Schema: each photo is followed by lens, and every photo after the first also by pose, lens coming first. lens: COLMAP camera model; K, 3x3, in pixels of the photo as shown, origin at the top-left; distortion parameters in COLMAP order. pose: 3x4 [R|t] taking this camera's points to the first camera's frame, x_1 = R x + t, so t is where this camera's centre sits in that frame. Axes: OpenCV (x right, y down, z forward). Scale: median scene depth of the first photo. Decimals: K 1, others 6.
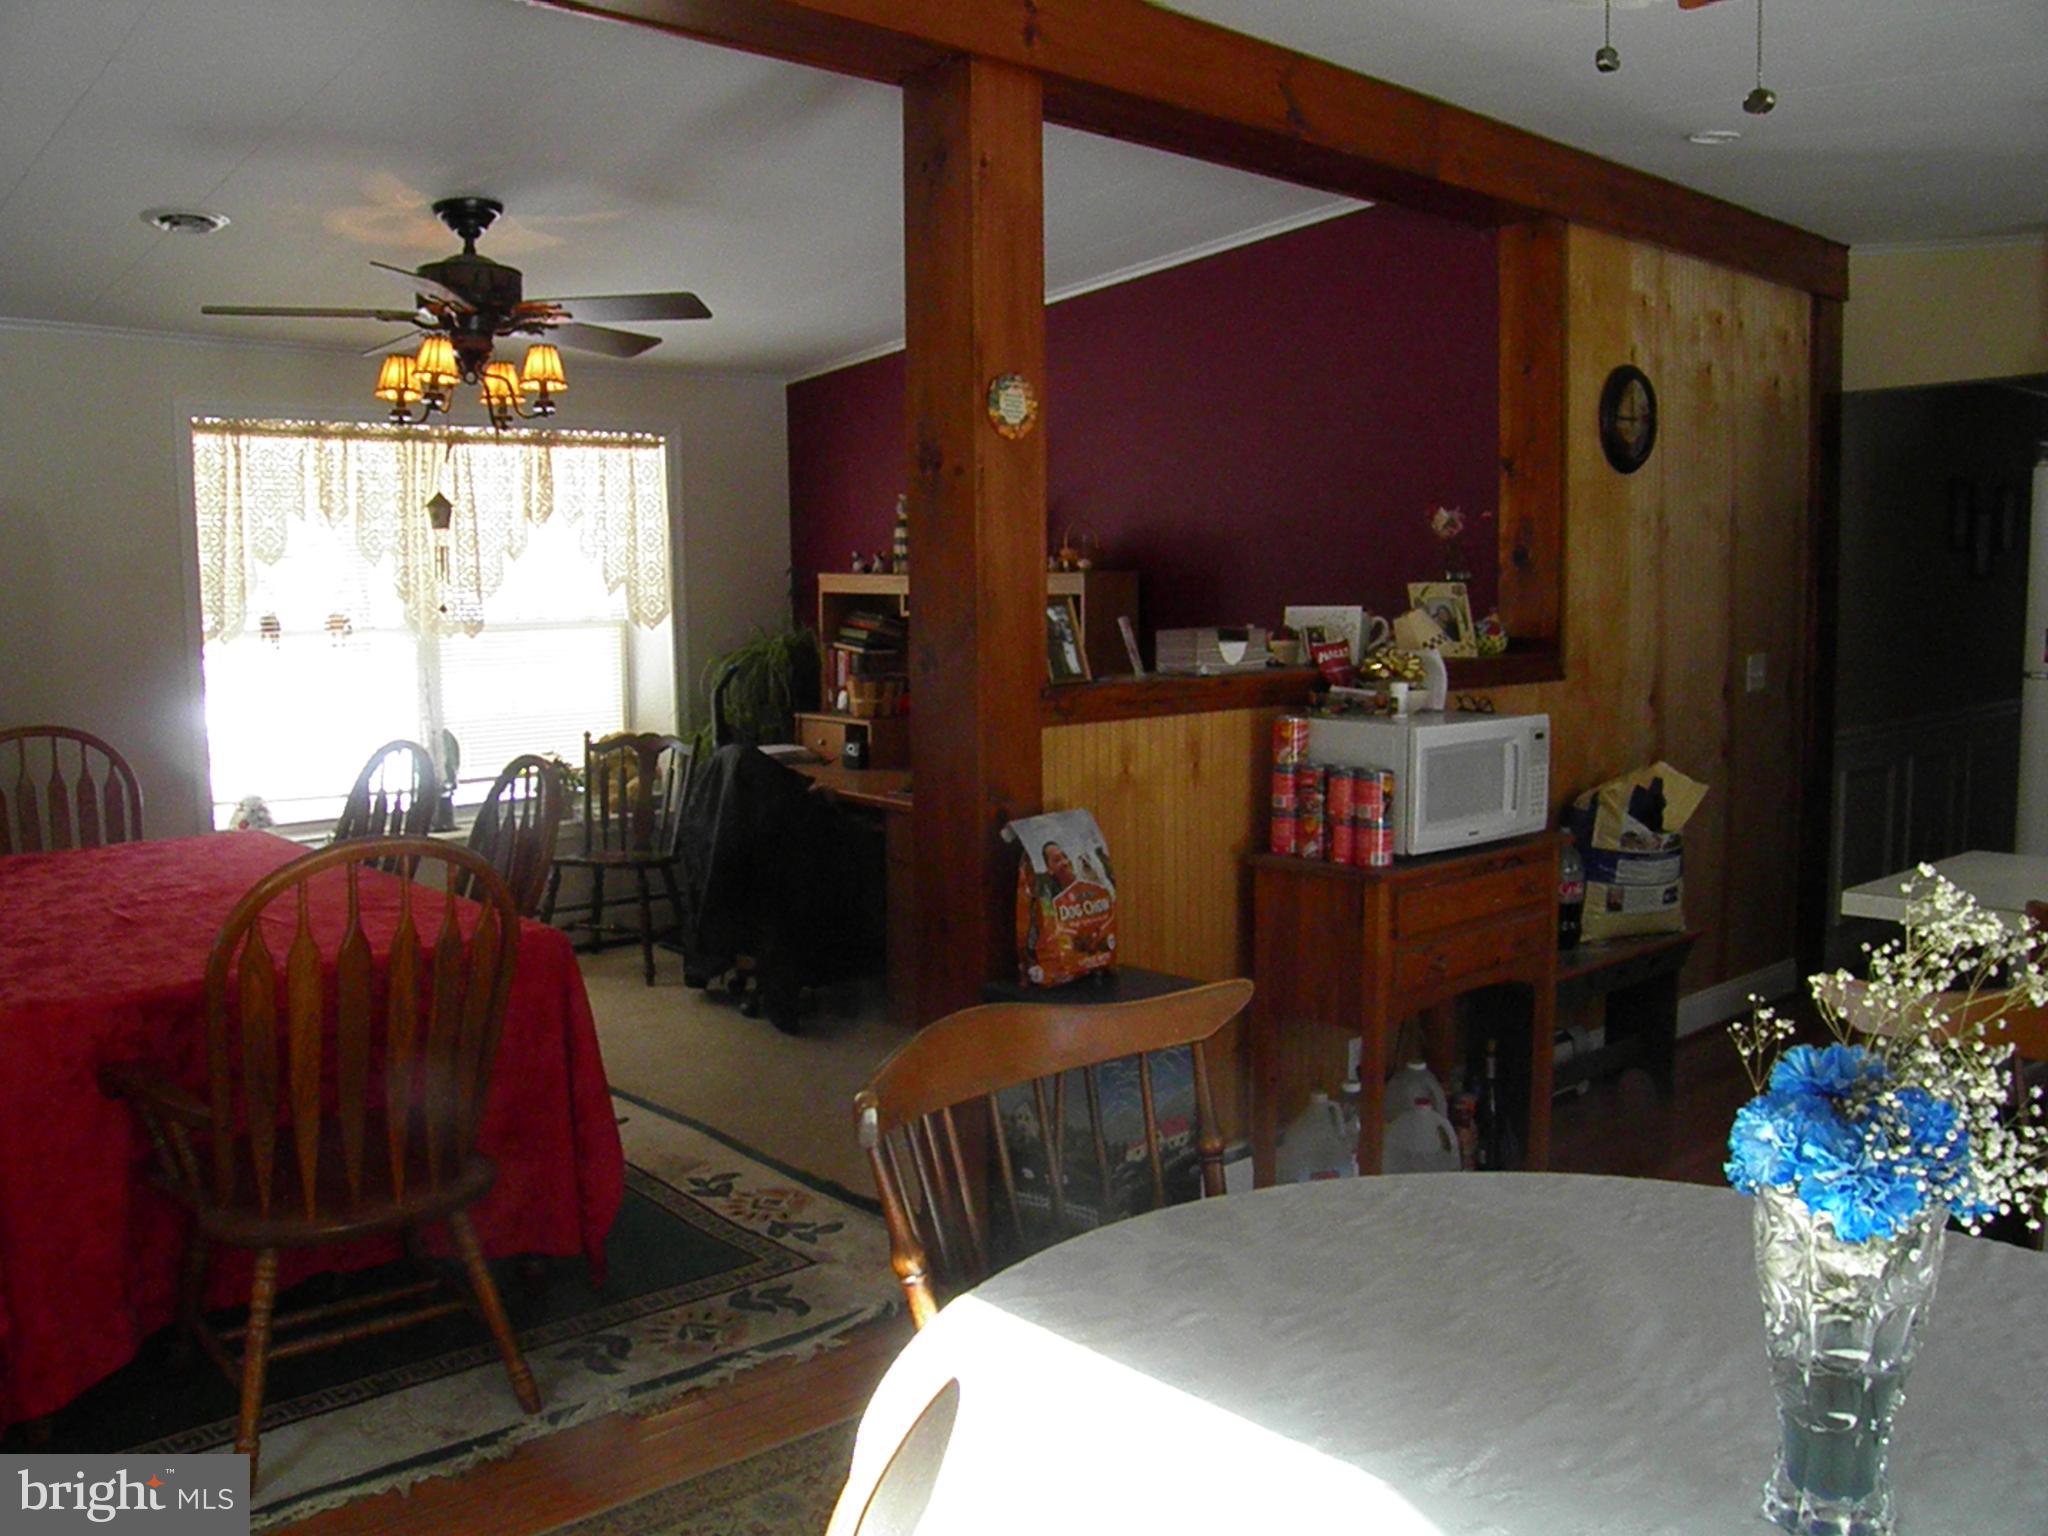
lens RADIAL K [[1696.6, 0, 1027.2], [0, 1696.6, 772.9], [0, 0, 1]] dist [-0.148091, 0.102635]
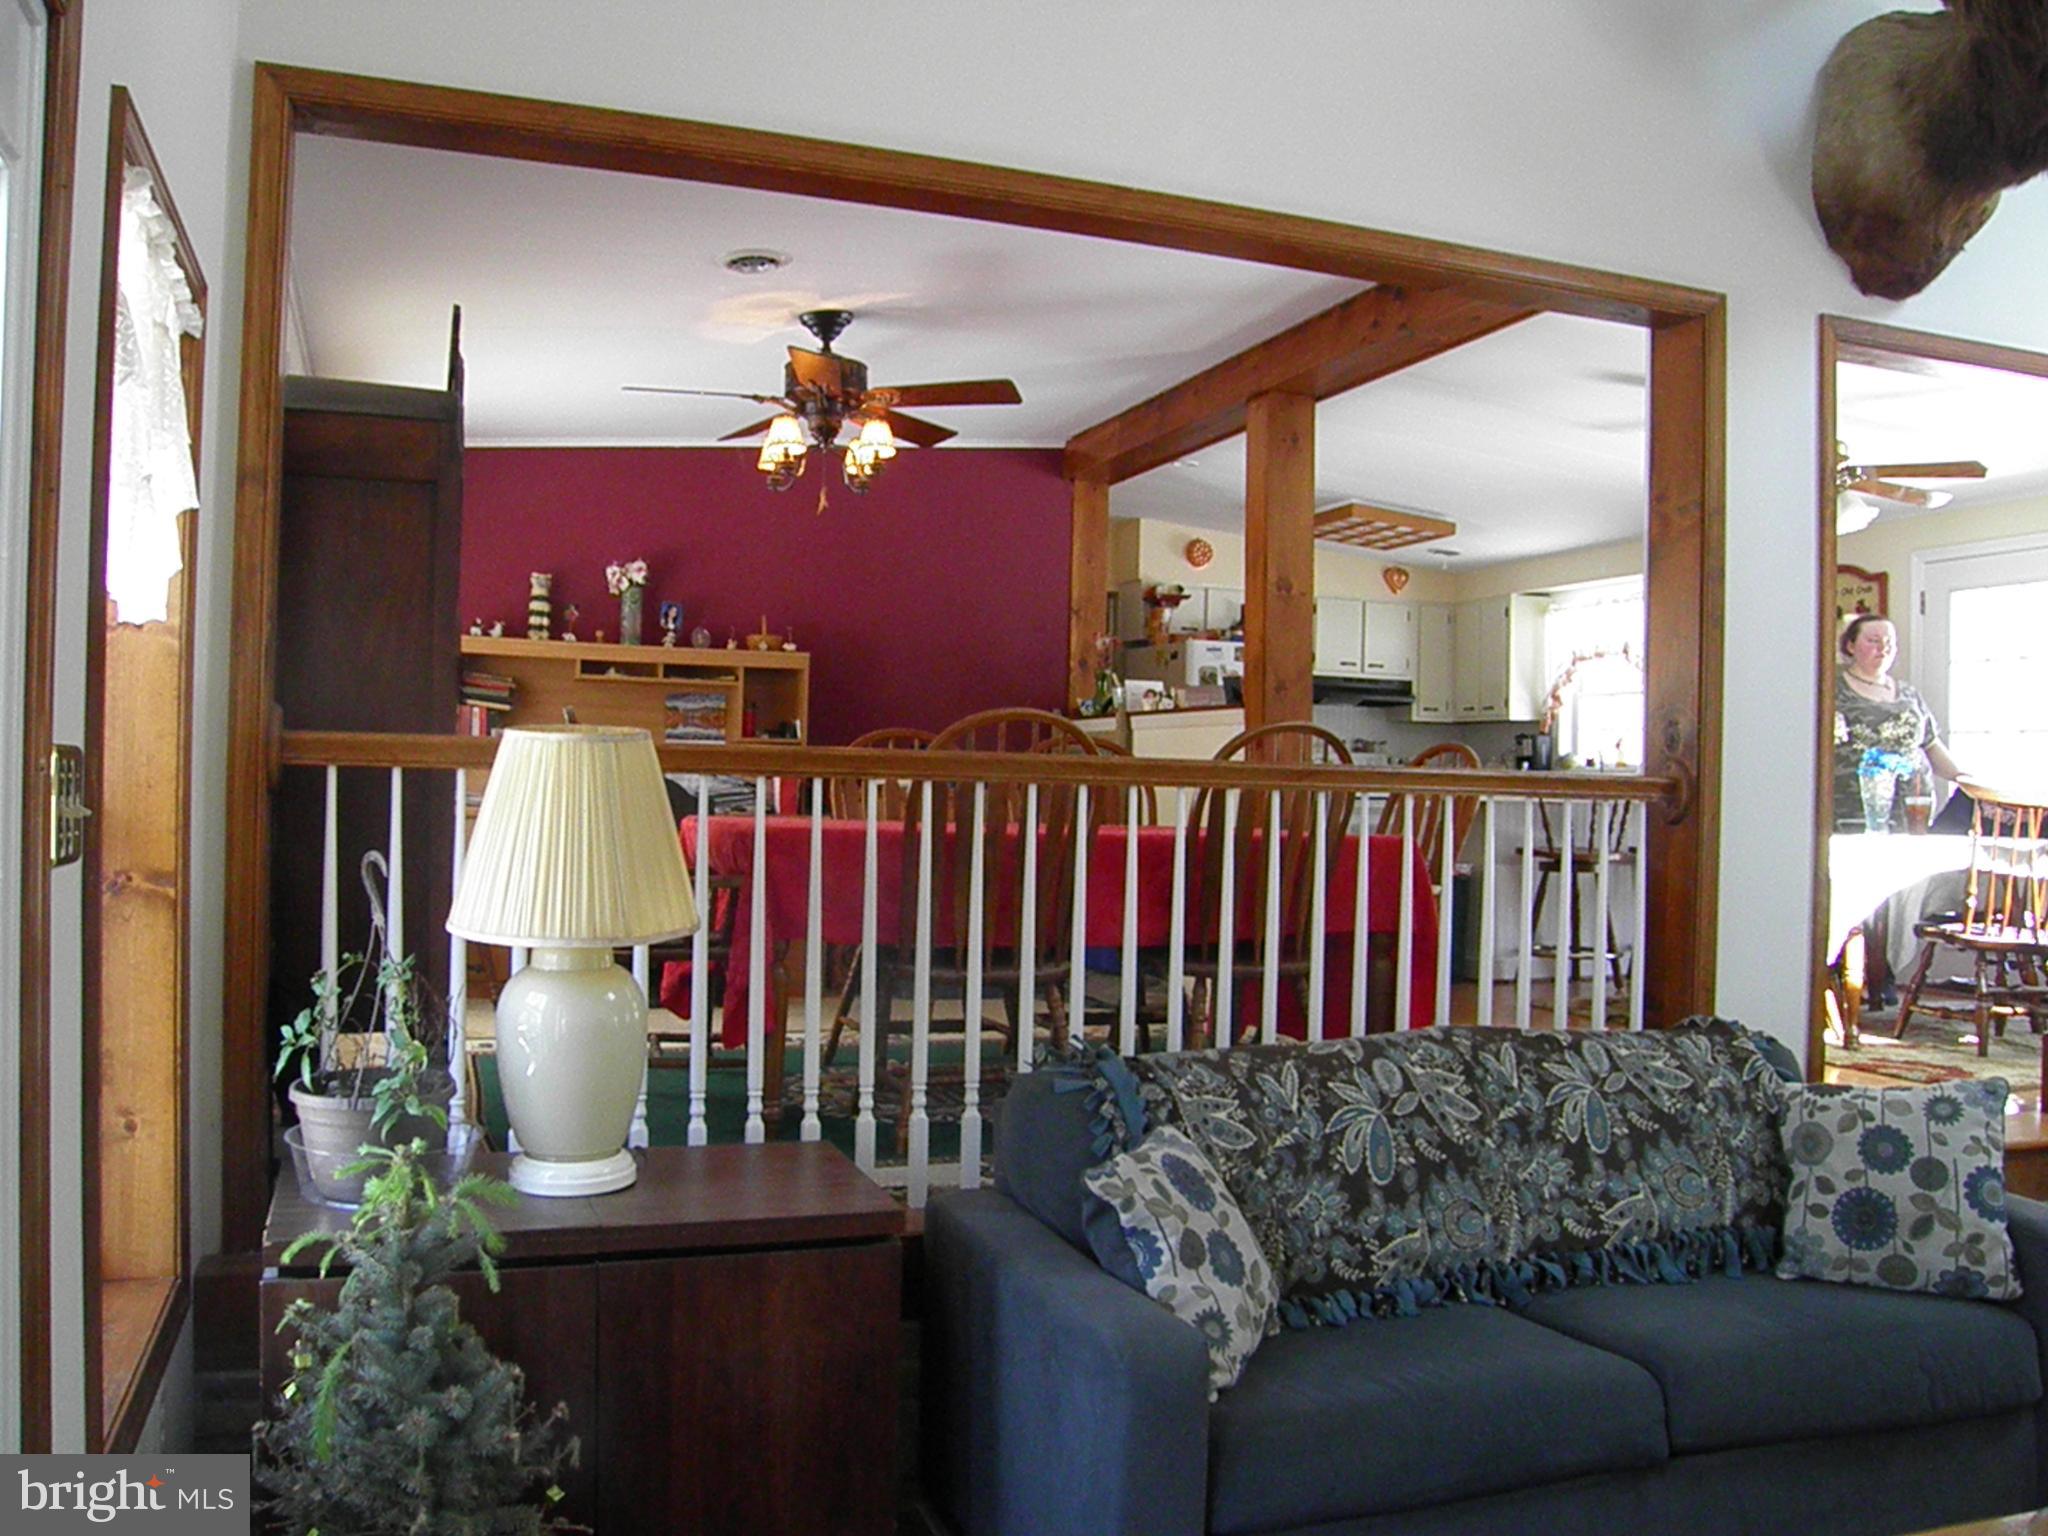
lens RADIAL K [[1696.6, 0, 1020.0], [0, 1696.6, 772.0], [0, 0, 1]] dist [-0.148091, 0.102635]
pose [[0.370939, 0.026416, 0.928281, -1.446592], [0.077755, 0.995202, -0.059391, 0.090435], [-0.925396, 0.094209, 0.367105, 0.418179]]
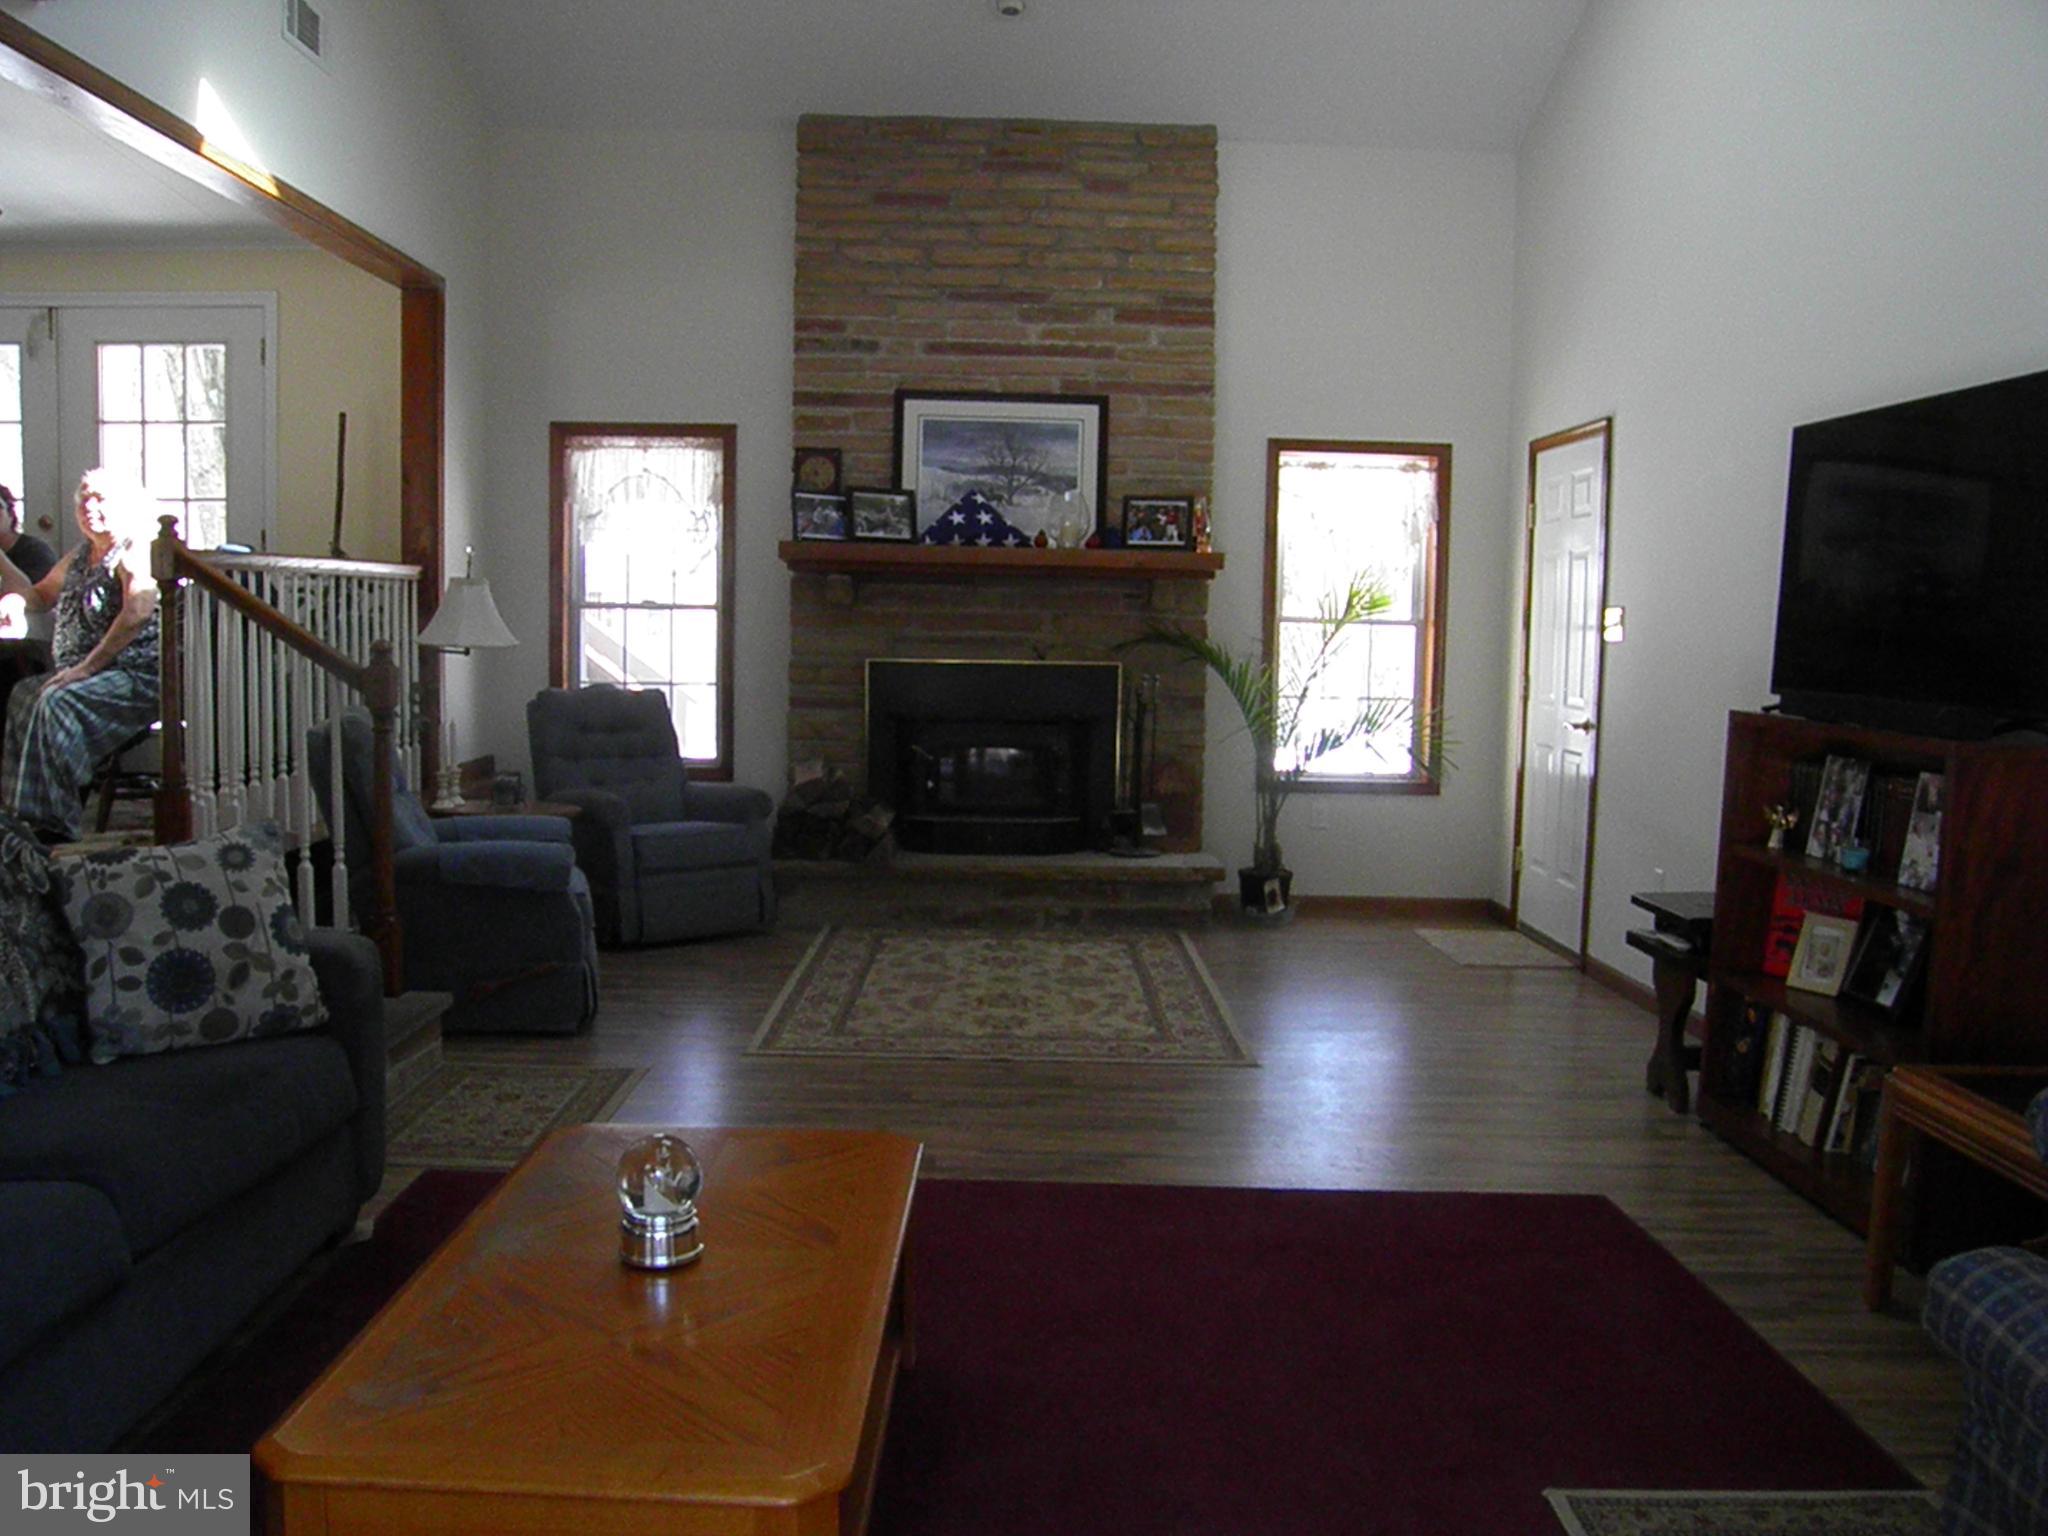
lens RADIAL K [[1696.6, 0, 1019.0], [0, 1696.6, 772.2], [0, 0, 1]] dist [-0.148091, 0.102635]
pose [[-0.750145, -0.062977, 0.658267, -1.356660], [0.066211, 0.983299, 0.169525, 0.091024], [-0.657950, 0.170752, -0.733448, 0.616964]]
